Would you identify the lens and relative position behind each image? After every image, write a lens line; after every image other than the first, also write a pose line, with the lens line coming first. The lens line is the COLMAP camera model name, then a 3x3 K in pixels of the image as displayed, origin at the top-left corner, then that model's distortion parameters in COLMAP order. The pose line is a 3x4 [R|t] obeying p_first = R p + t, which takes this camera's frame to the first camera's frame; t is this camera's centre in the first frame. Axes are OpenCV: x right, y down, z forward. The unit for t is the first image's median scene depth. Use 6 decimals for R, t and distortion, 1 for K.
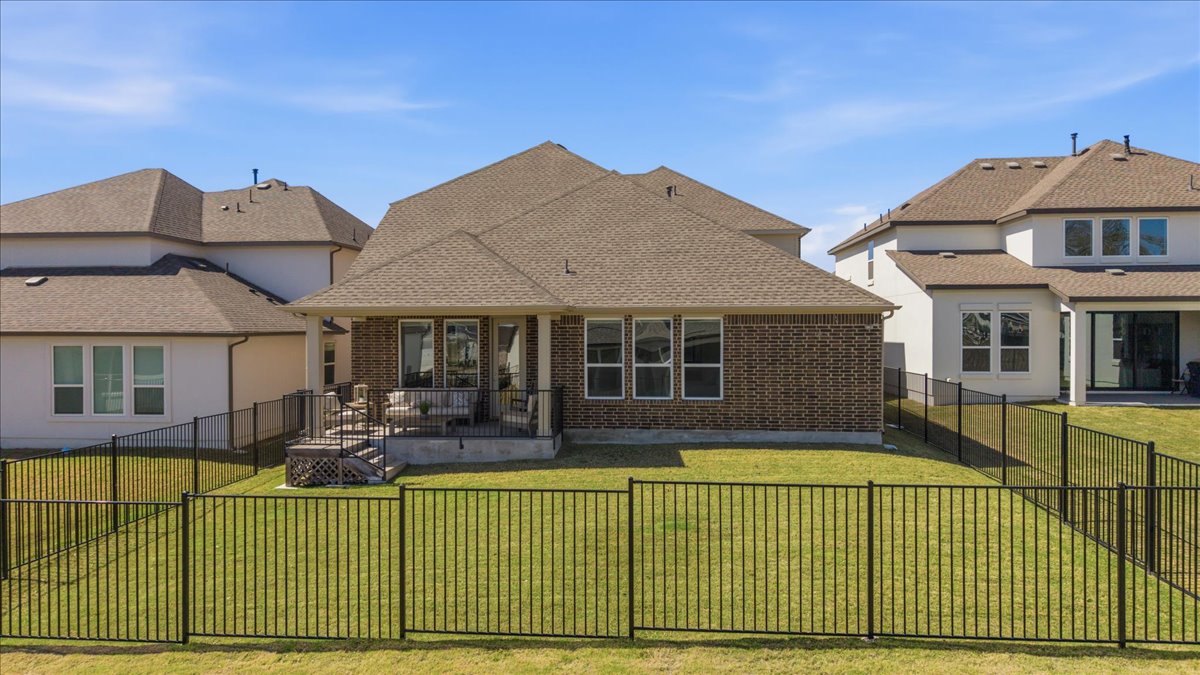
lens RADIAL K [[777.8, 0, 607.3], [0, 777.8, 335.6], [0, 0, 1]] dist [0.039725, -0.012304]
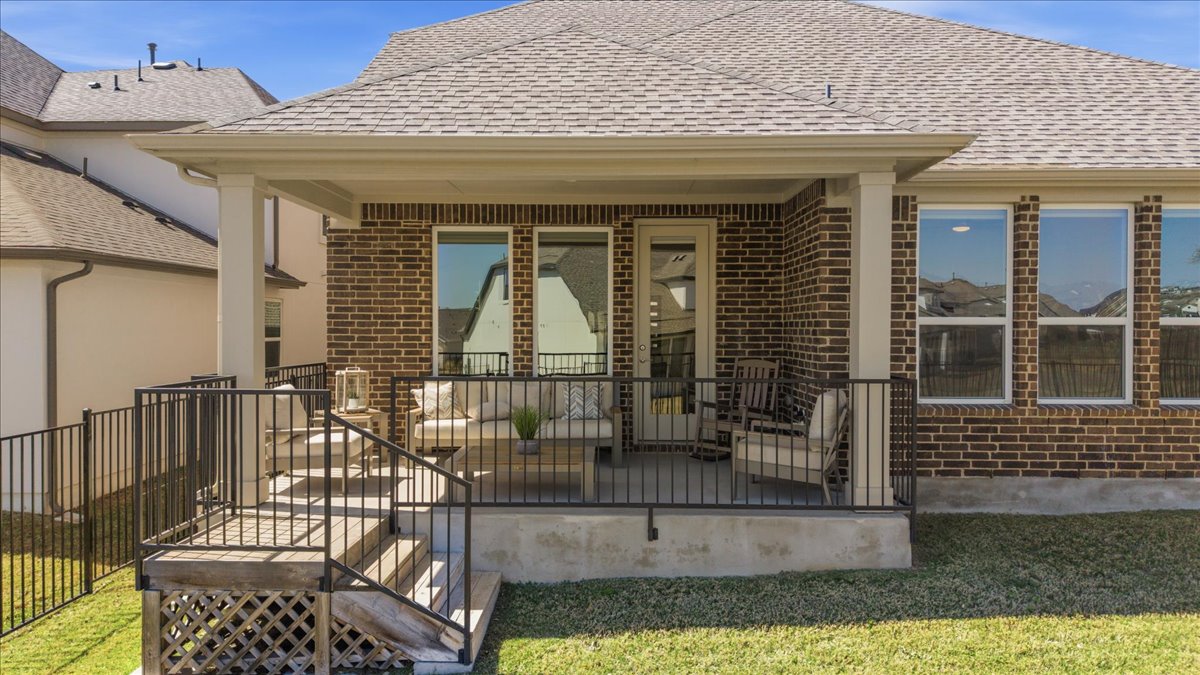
lens RADIAL K [[777.8, 0, 594.4], [0, 777.8, 338.3], [0, 0, 1]] dist [0.039725, -0.012304]
pose [[0.998222, 0.005544, 0.059355, -0.225642], [-0.005808, 0.999974, 0.004282, 0.047566], [-0.059330, -0.004619, 0.998228, 0.608885]]
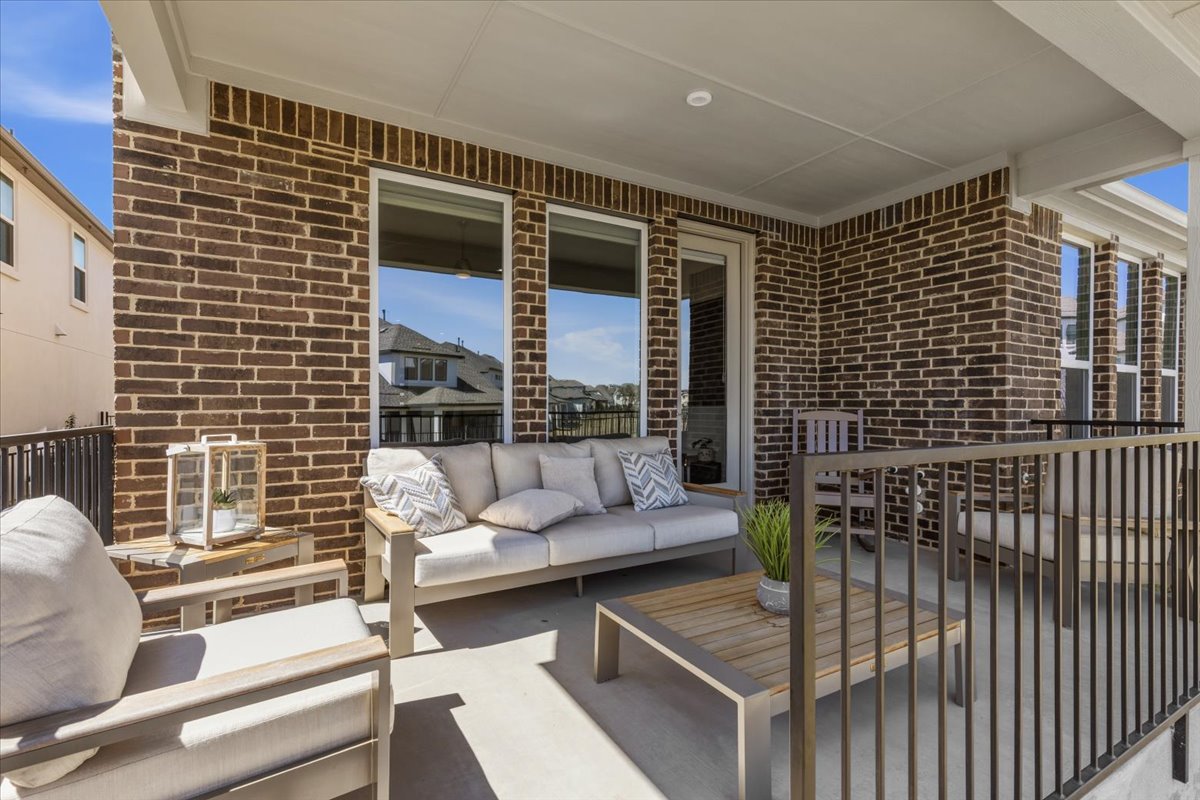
lens RADIAL K [[551.2, 0, 598.7], [0, 551.2, 408.4], [0, 0, 1]] dist [0.002033, 0.000329]
pose [[0.830137, 0.002116, 0.557556, -0.343666], [0.000870, 0.999987, -0.005090, 0.062574], [-0.557559, 0.004711, 0.830124, 0.924229]]
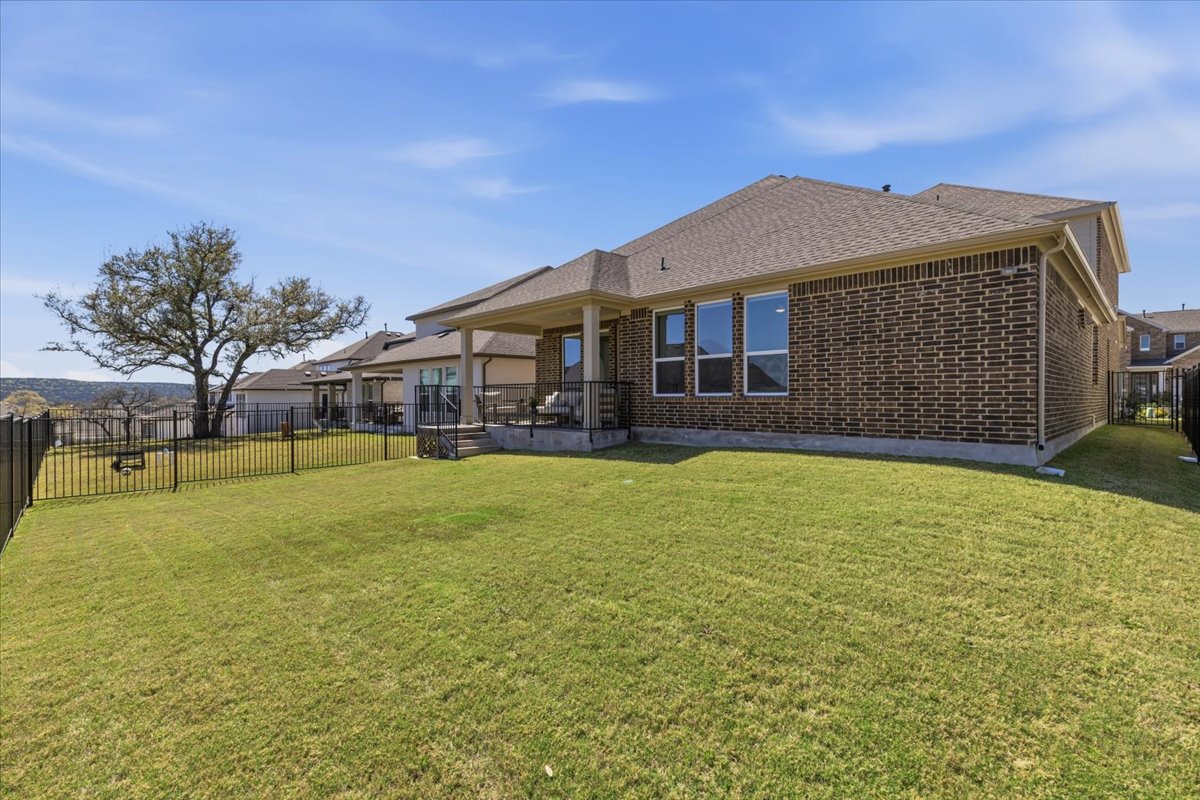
lens RADIAL K [[551.2, 0, 609.0], [0, 551.2, 401.7], [0, 0, 1]] dist [0.002033, 0.000329]
pose [[0.757376, 0.002695, -0.652973, 0.374568], [-0.006105, 0.999977, -0.002953, 0.092405], [0.652950, 0.006223, 0.757375, 0.467772]]
